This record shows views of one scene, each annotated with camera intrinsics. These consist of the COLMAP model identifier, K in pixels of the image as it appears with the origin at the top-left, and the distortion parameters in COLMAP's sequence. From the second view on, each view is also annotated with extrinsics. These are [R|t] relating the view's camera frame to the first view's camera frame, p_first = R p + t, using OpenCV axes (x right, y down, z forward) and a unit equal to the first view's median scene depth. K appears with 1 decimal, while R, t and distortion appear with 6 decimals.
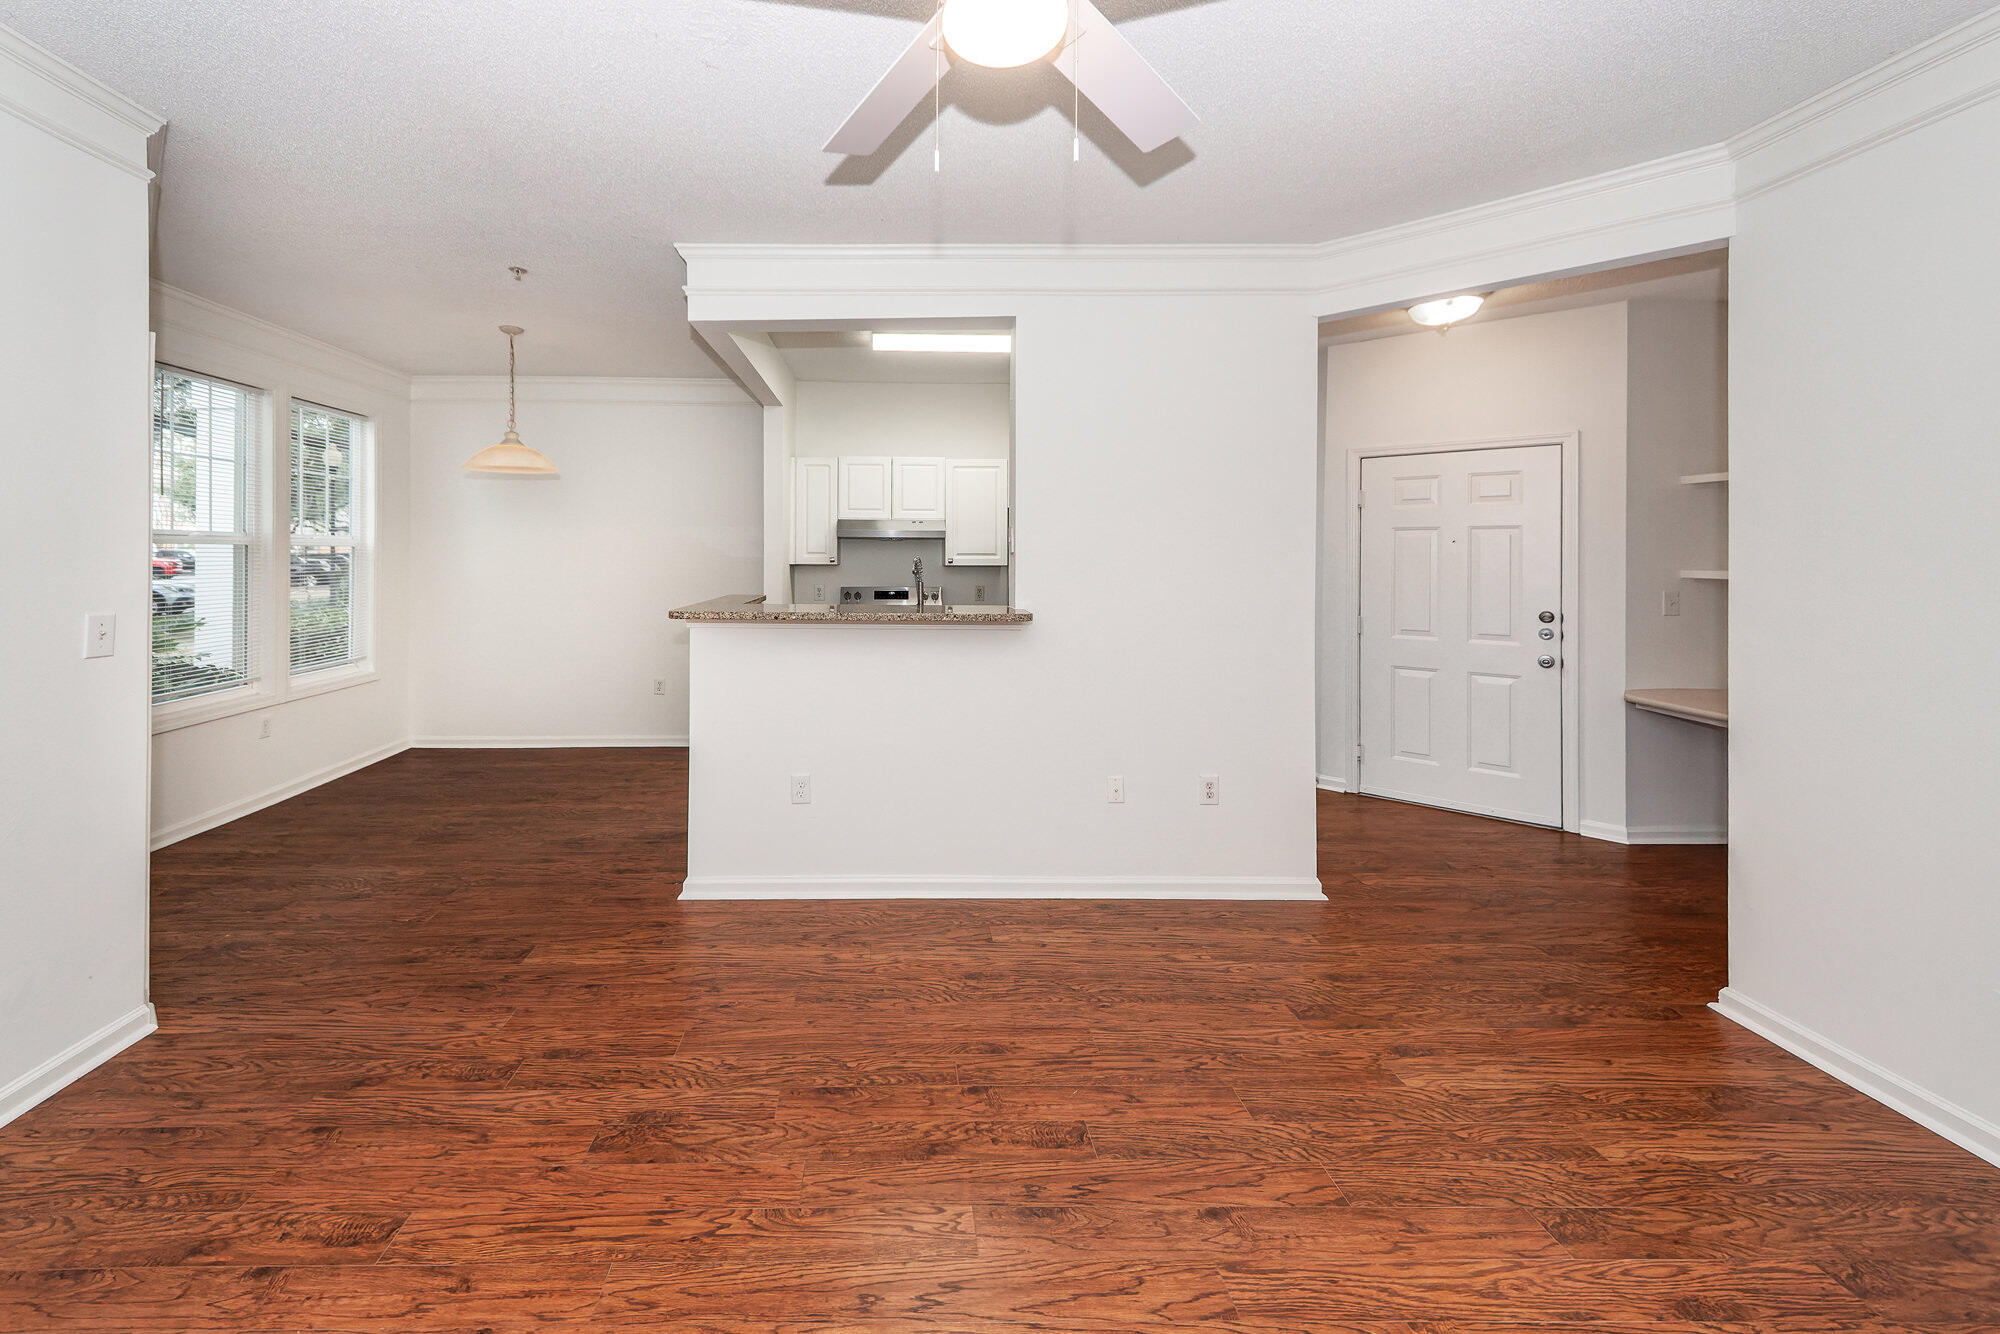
lens RADIAL K [[748.3, 0, 894.7], [0, 748.3, 552.4], [0, 0, 1]] dist [0.022754, -0.008068]
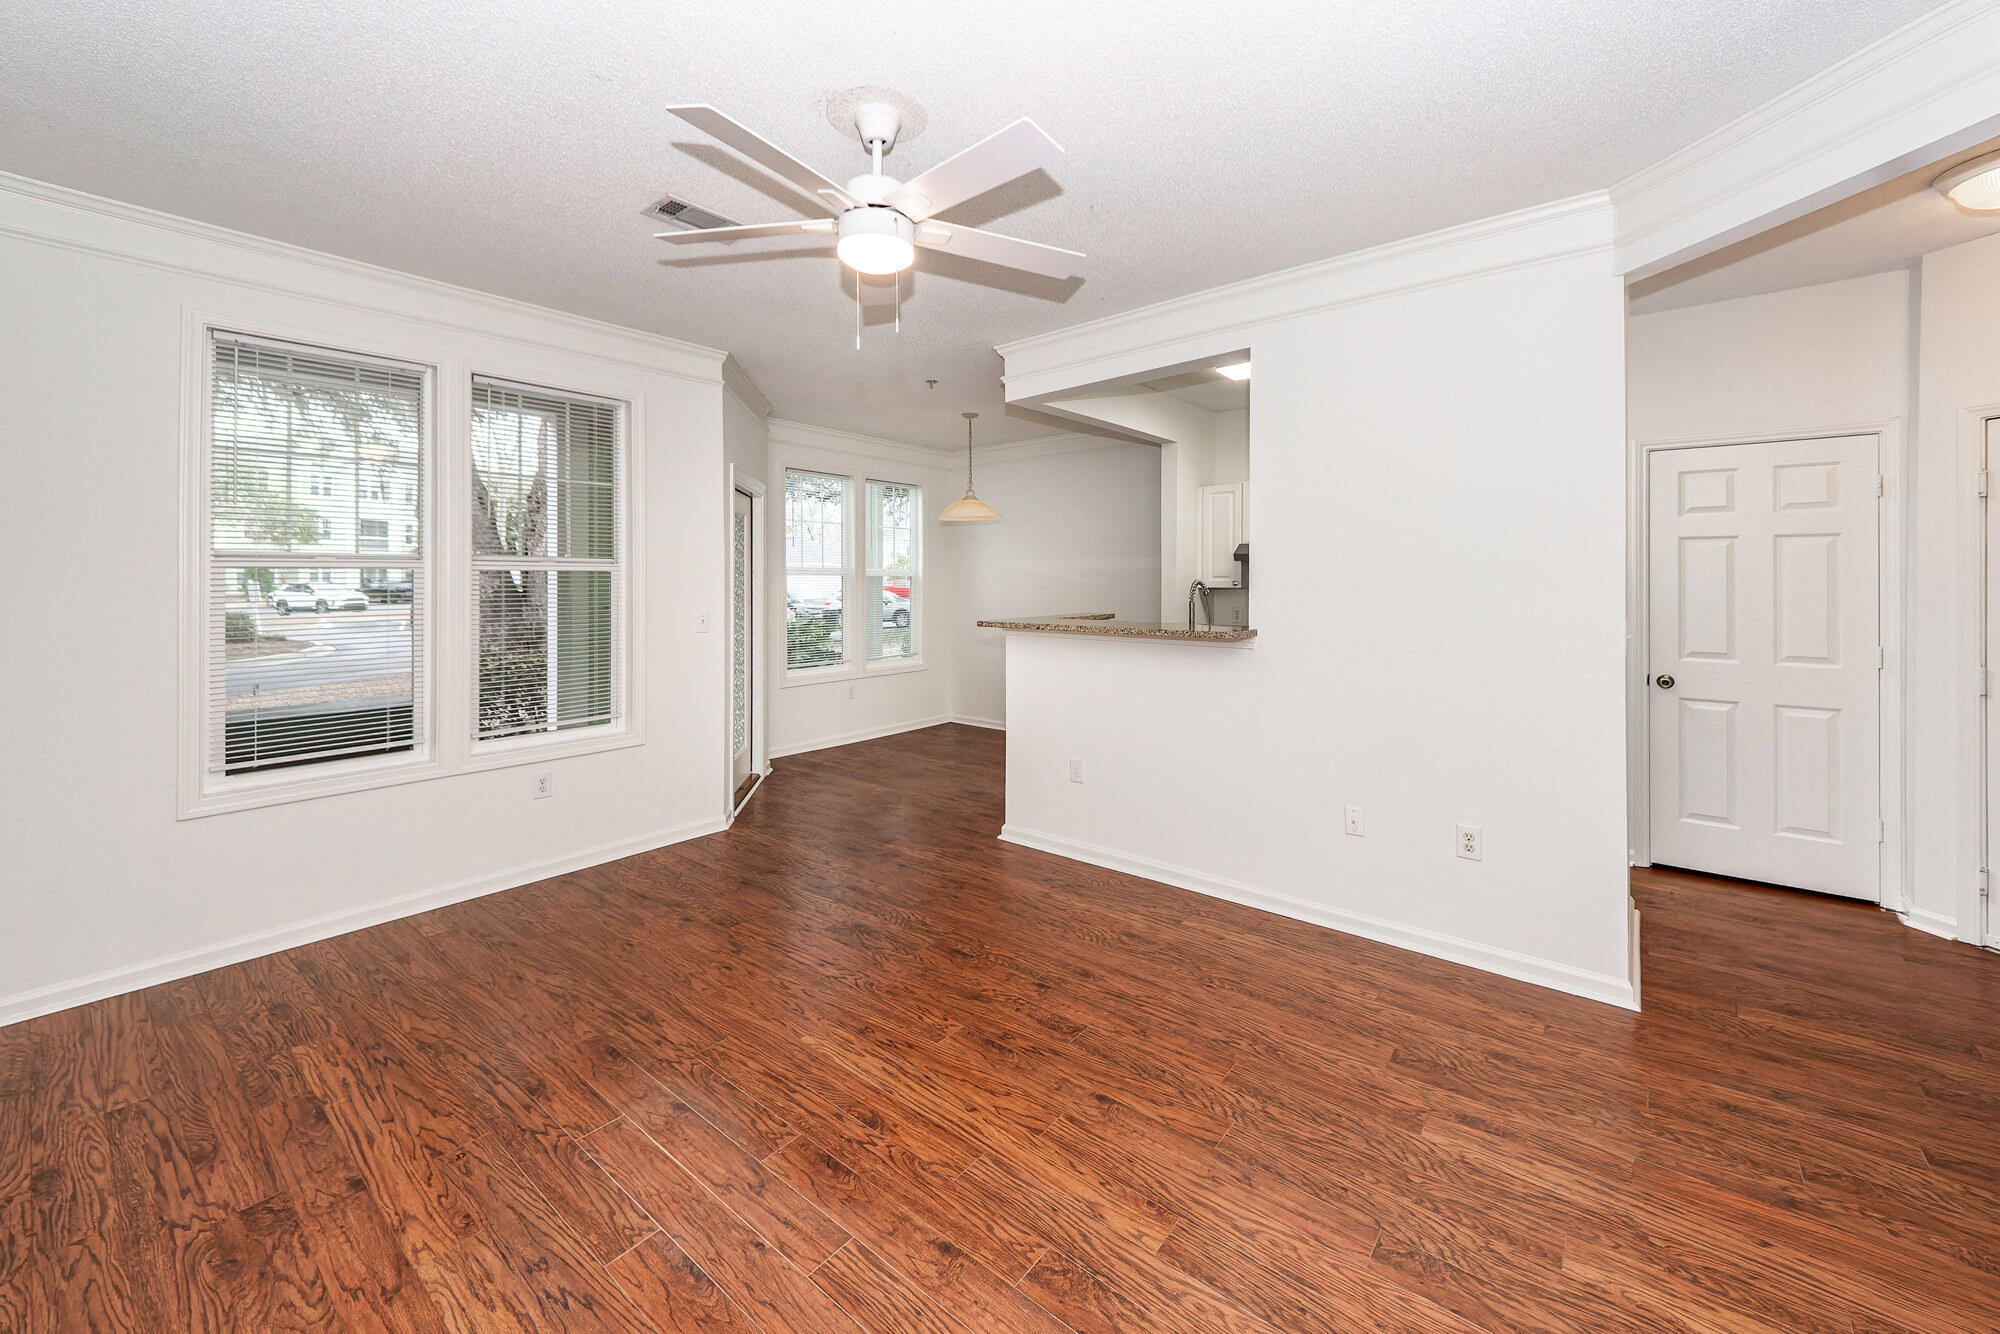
lens RADIAL K [[766.3, 0, 987.2], [0, 766.3, 580.2], [0, 0, 1]] dist [0.014622, -0.007486]
pose [[0.766636, -0.007228, -0.642041, 0.653016], [0.007685, 0.999968, -0.002080, 0.006814], [0.642036, -0.003339, 0.766667, -0.059937]]
